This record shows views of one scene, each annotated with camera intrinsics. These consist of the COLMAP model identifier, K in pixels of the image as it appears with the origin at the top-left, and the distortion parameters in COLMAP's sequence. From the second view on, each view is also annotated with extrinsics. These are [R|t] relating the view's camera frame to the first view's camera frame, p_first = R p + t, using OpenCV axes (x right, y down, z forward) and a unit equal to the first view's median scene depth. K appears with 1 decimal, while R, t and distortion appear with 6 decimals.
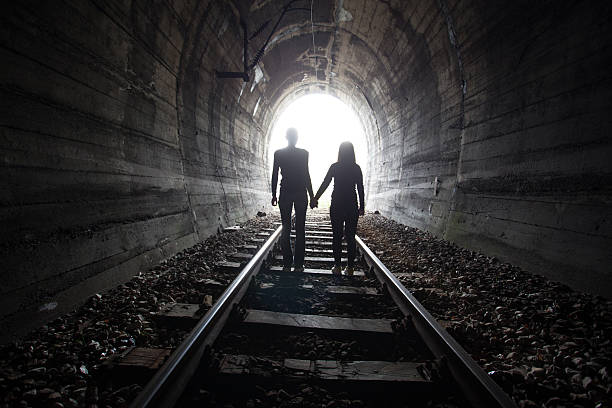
lens RADIAL K [[296.5, 0, 306.6], [0, 296.5, 203.3], [0, 0, 1]] dist [-0.067060, 0.027945]
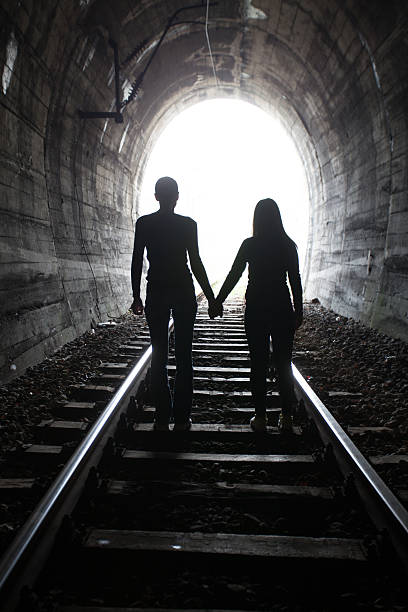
lens RADIAL K [[662.2, 0, 201.6], [0, 662.2, 307.9], [0, 0, 1]] dist [0.029188, 0.056691]
pose [[0.999713, -0.022032, -0.009451, 0.003742], [0.022248, 0.999479, 0.023389, 0.007737], [0.008931, -0.023593, 0.999682, -0.542920]]
